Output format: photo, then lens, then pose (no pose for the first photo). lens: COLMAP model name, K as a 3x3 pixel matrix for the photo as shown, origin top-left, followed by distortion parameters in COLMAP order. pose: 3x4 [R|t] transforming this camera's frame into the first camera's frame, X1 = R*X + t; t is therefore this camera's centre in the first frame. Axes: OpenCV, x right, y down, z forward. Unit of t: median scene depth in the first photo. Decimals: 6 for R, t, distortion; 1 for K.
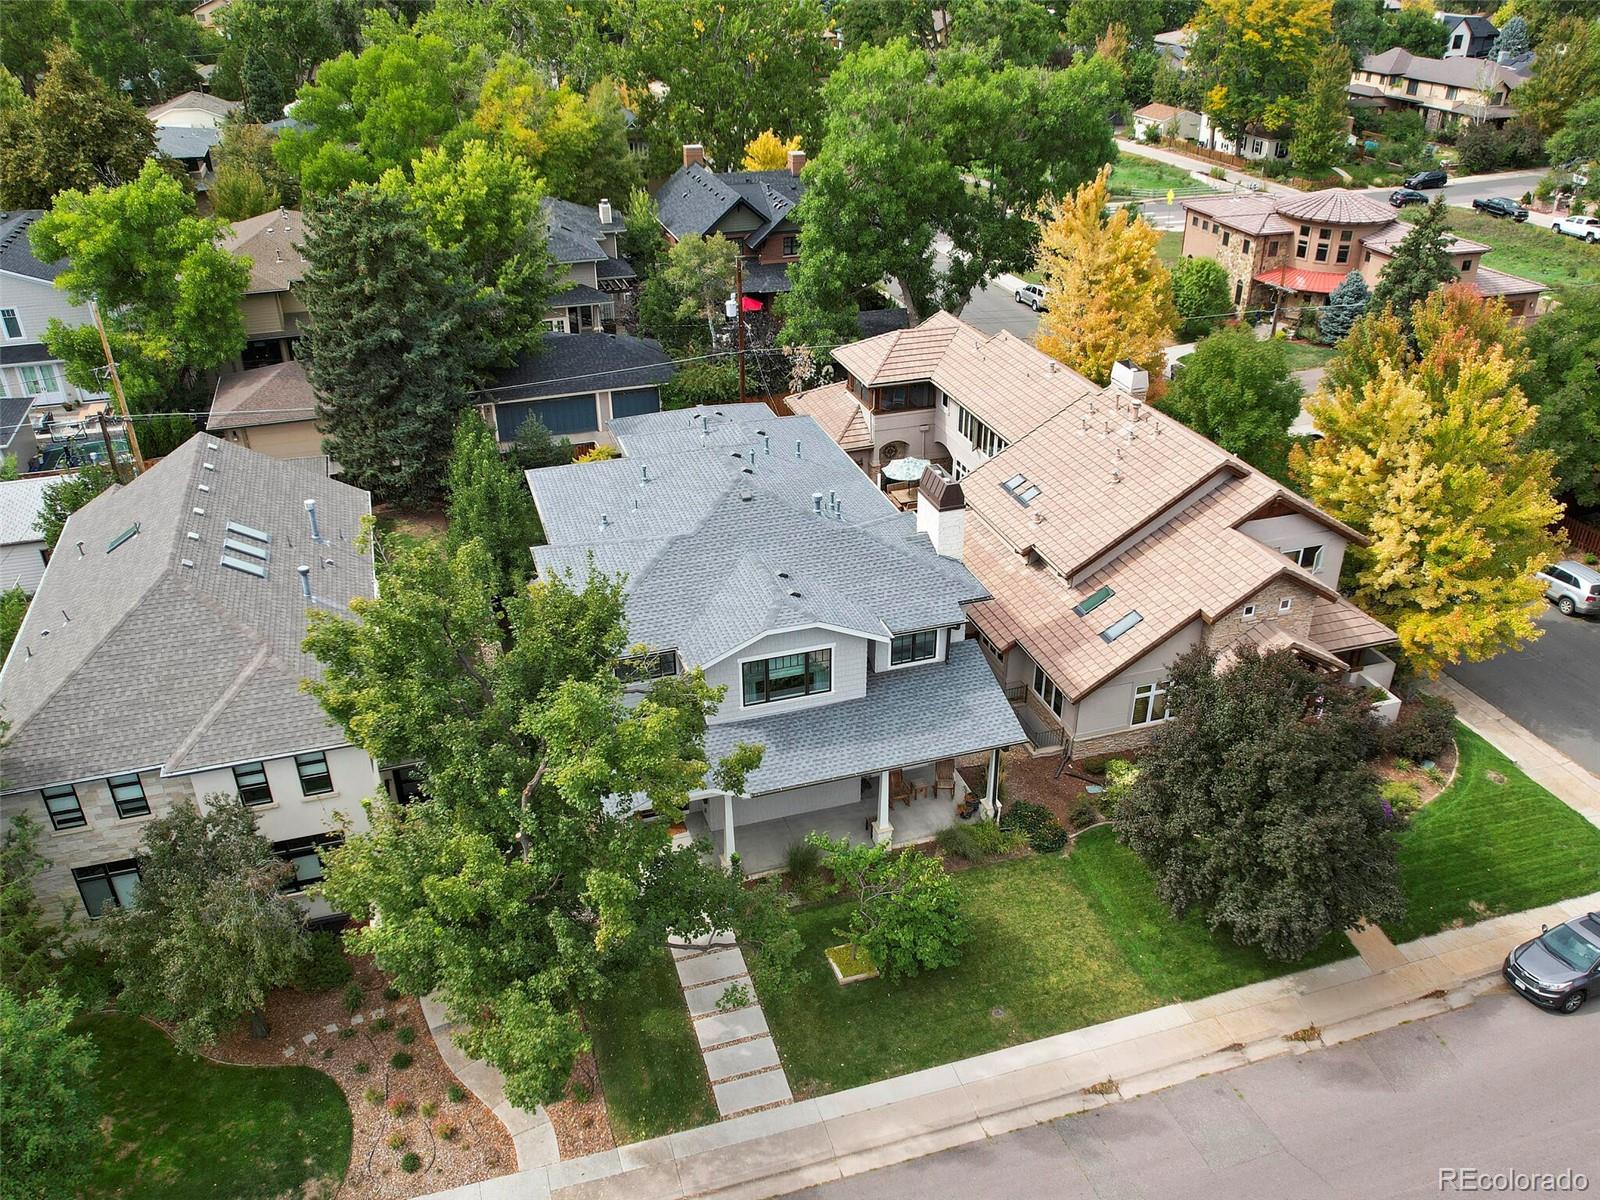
lens RADIAL K [[1273.3, 0, 807.6], [0, 1273.3, 652.6], [0, 0, 1]] dist [-0.054656, 0.011210]
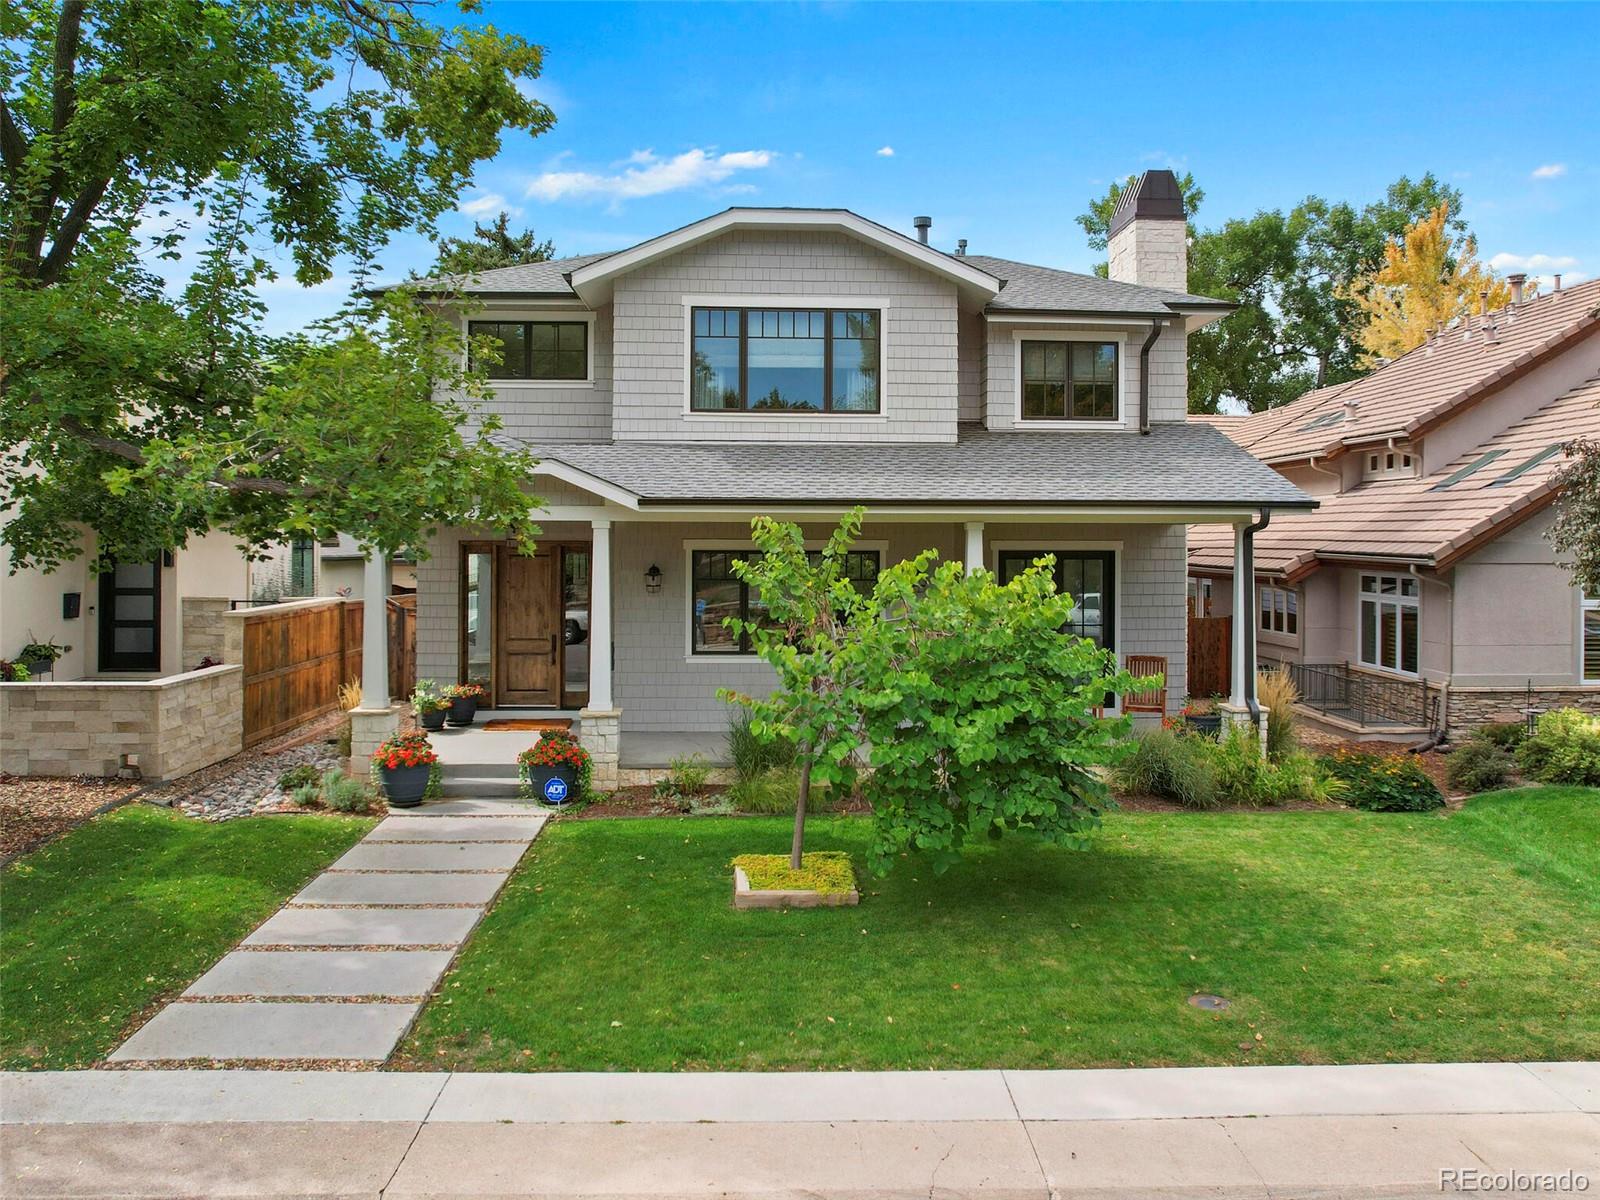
lens RADIAL K [[1273.3, 0, 807.6], [0, 1273.3, 652.6], [0, 0, 1]] dist [-0.054656, 0.011210]
pose [[0.964429, 0.038643, -0.261501, 0.103656], [-0.147795, 0.899015, -0.412225, 0.267255], [0.219164, 0.436210, 0.872747, 0.536339]]
